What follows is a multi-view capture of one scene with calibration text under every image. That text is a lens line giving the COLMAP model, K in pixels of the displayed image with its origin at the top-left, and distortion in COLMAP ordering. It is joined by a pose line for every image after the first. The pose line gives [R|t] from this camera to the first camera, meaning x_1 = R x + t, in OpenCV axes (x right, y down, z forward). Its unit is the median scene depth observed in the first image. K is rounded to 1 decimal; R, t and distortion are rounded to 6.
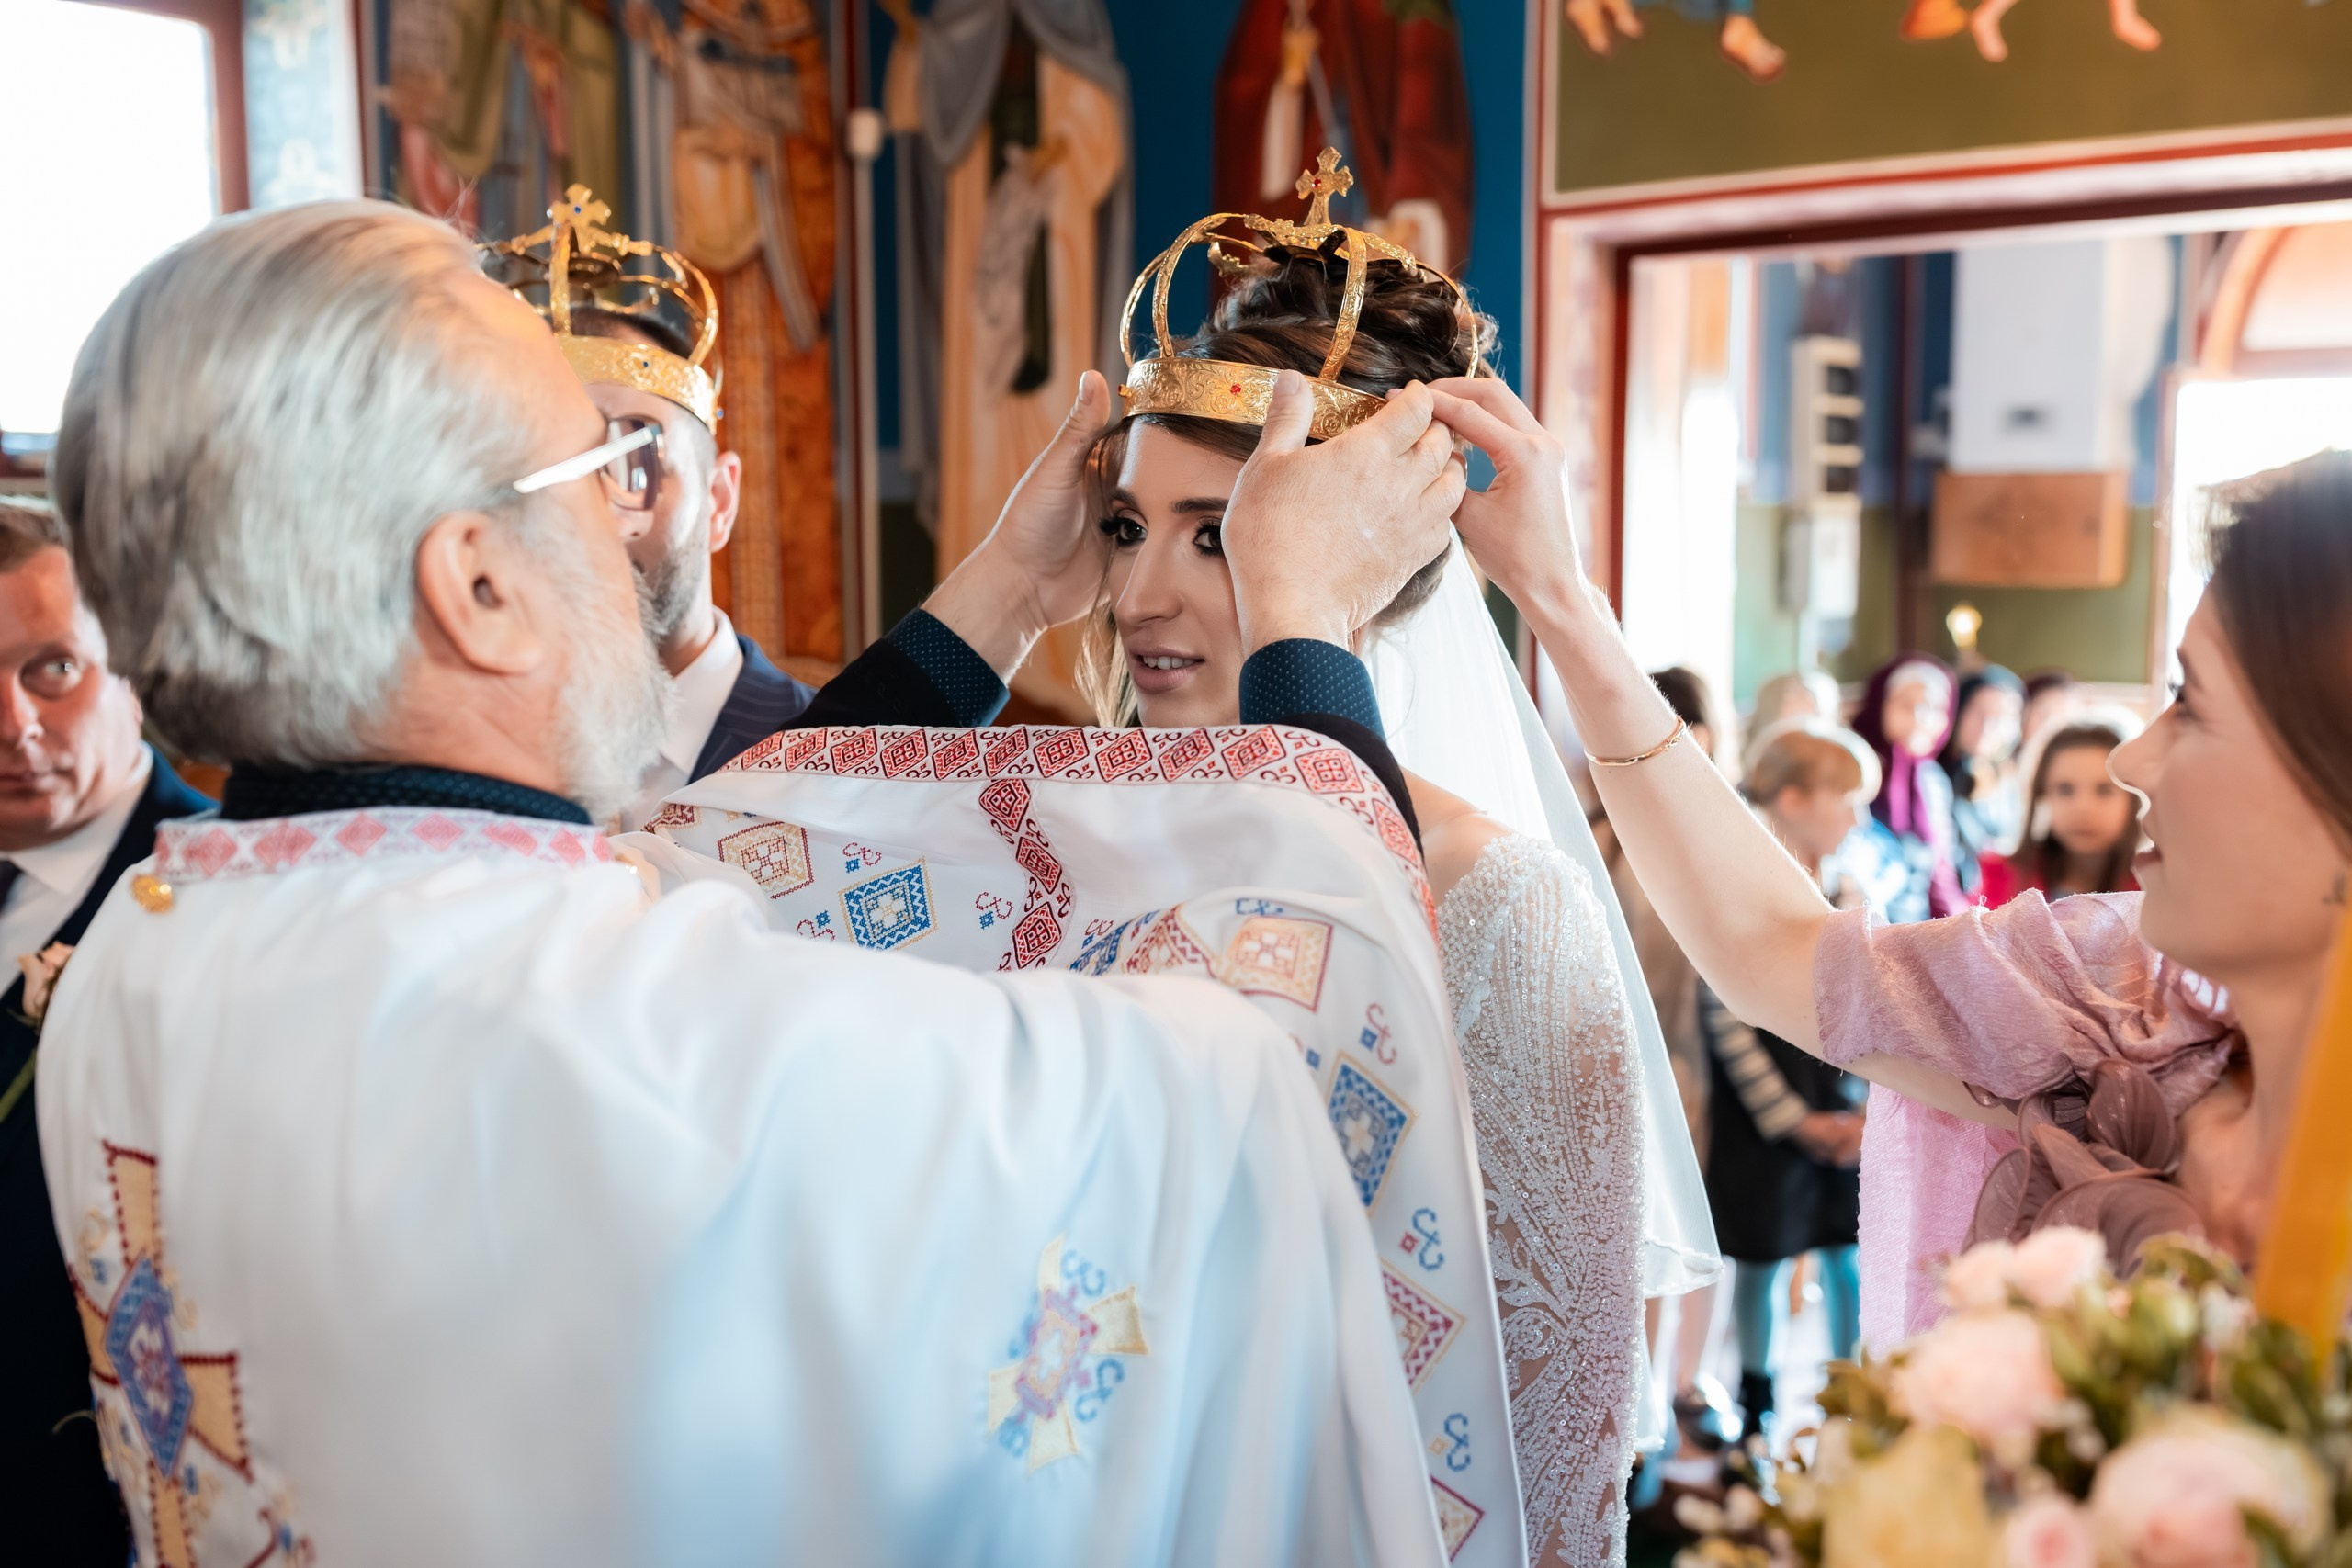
lens RADIAL K [[2253.6, 0, 1171.5], [0, 2253.6, 777.7], [0, 0, 1]] dist [0.005919, -0.036176]
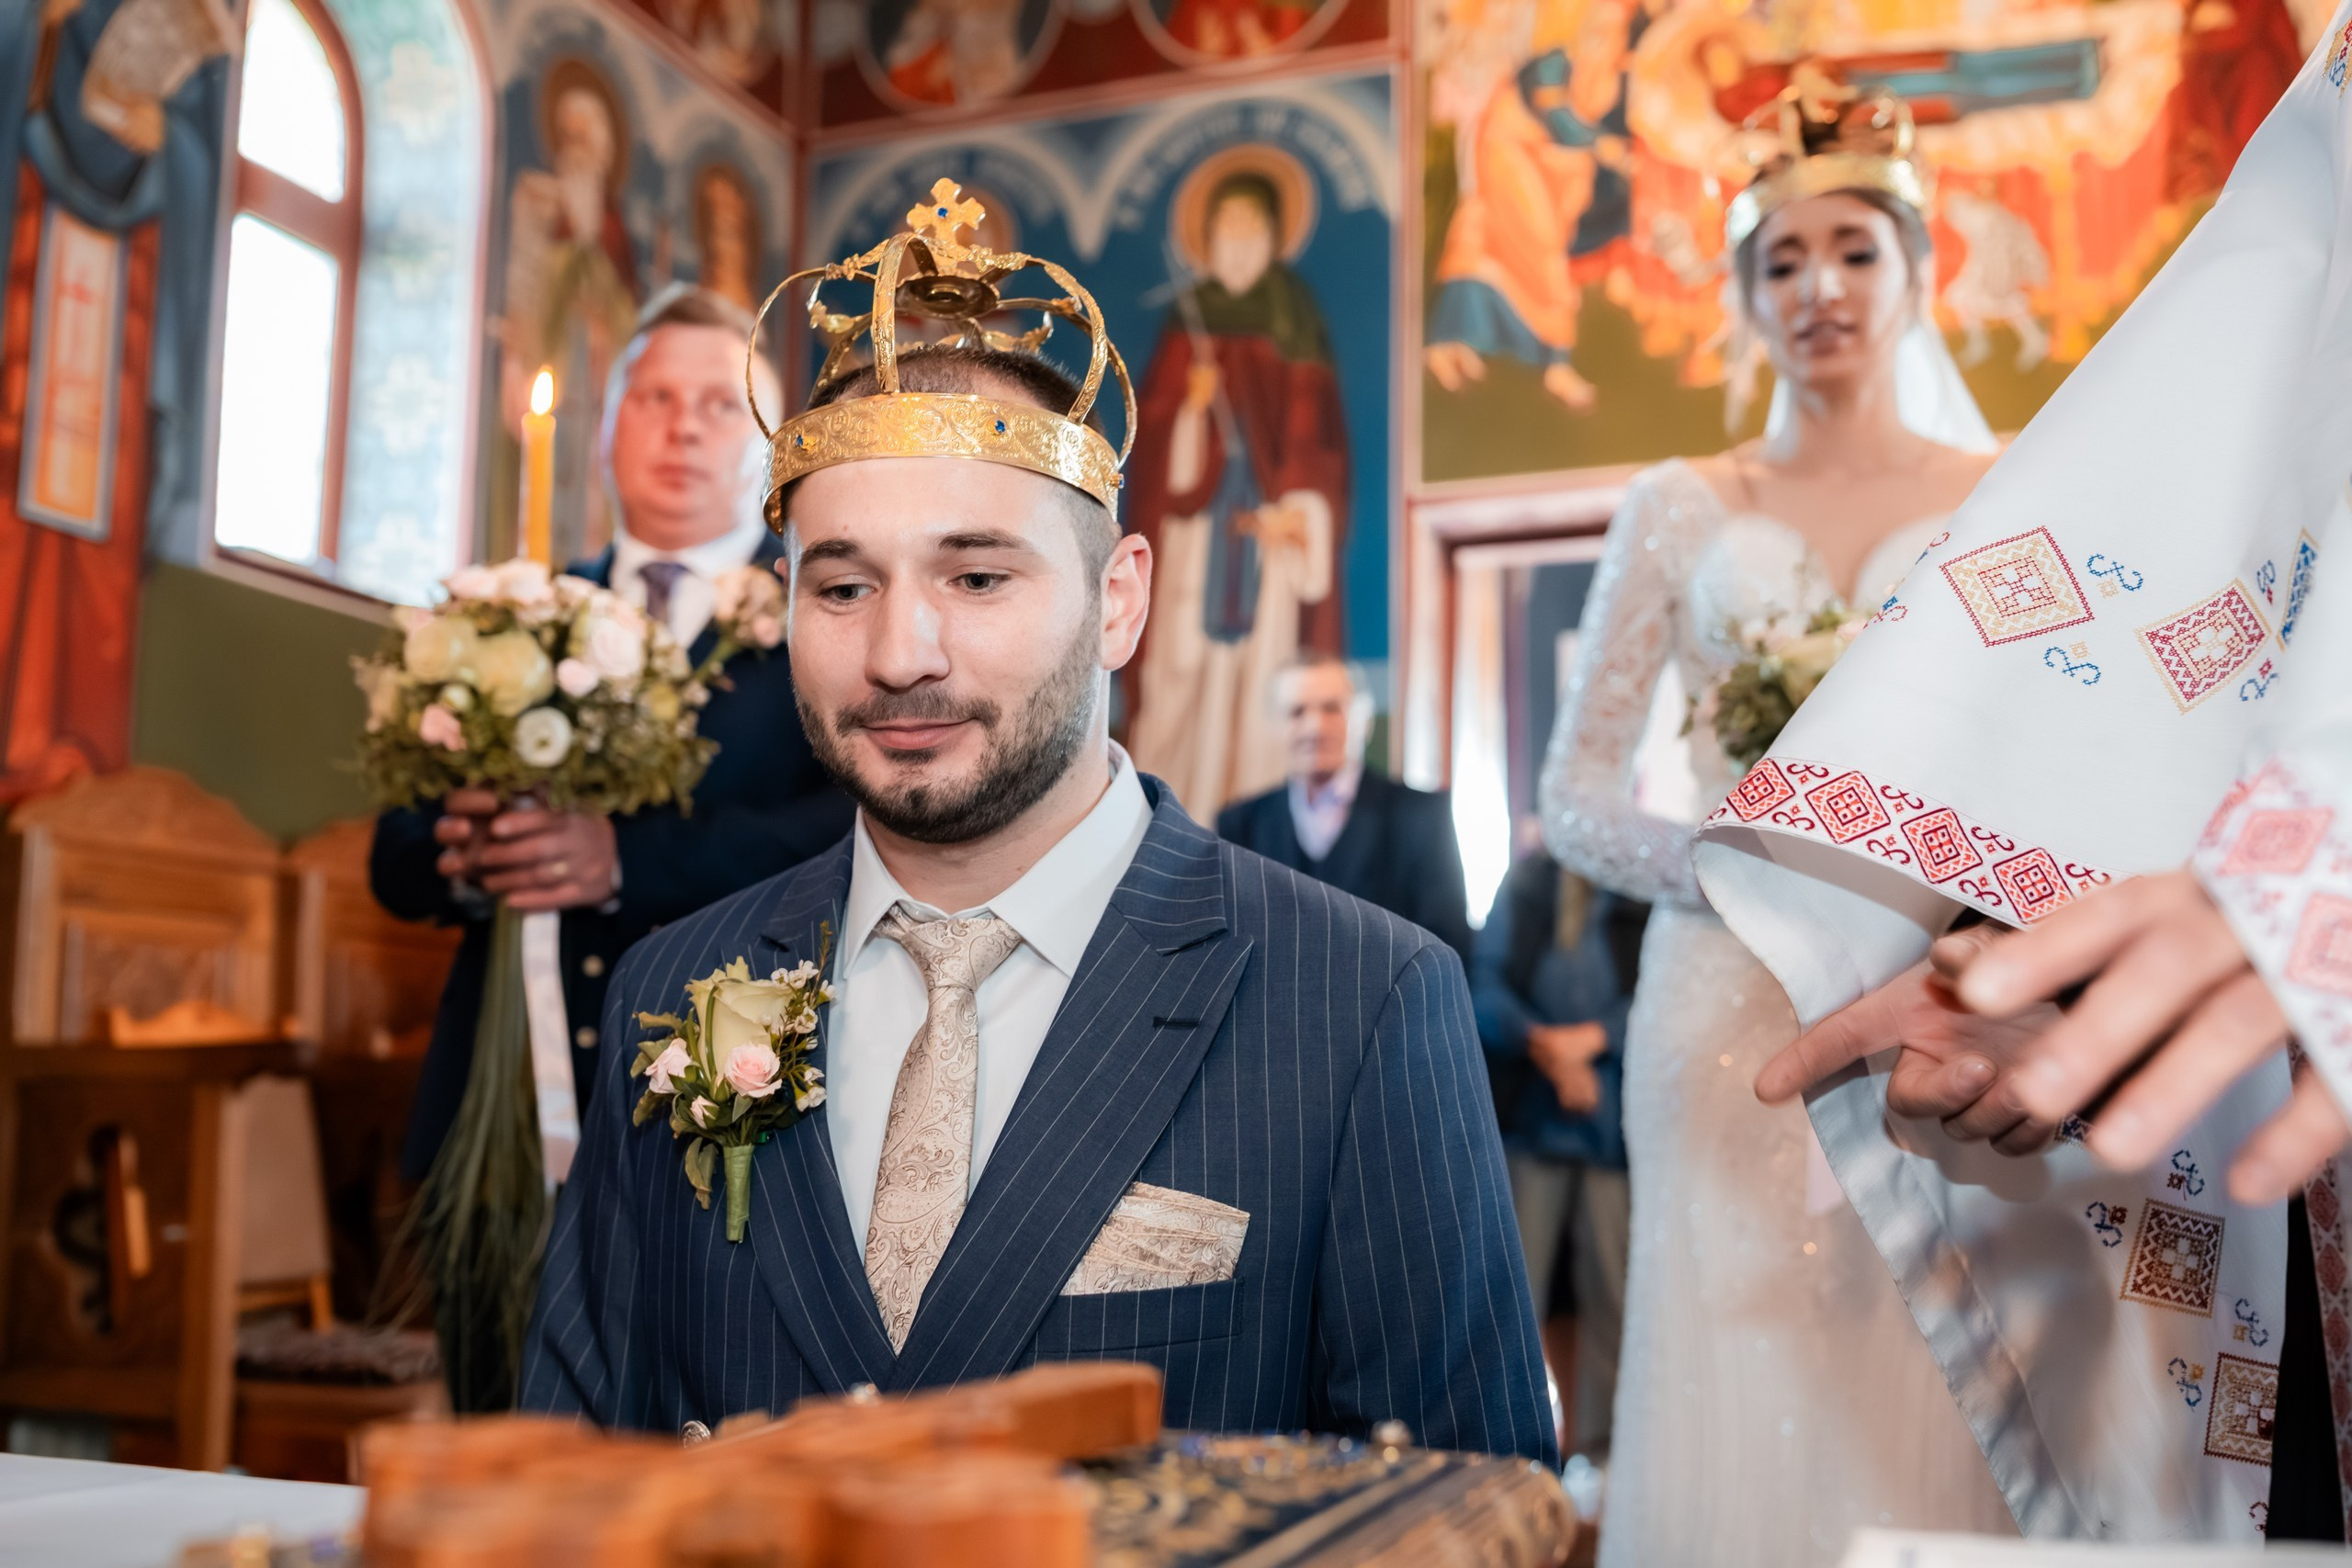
lens RADIAL K [[2253.6, 0, 1171.5], [0, 2253.6, 777.7], [0, 0, 1]] dist [0.005919, -0.036176]
pose [[0.966130, 0.056804, 0.251726, -0.252339], [0.009130, 0.967337, -0.253329, 0.205776], [-0.257894, 0.247047, 0.934055, -0.134017]]
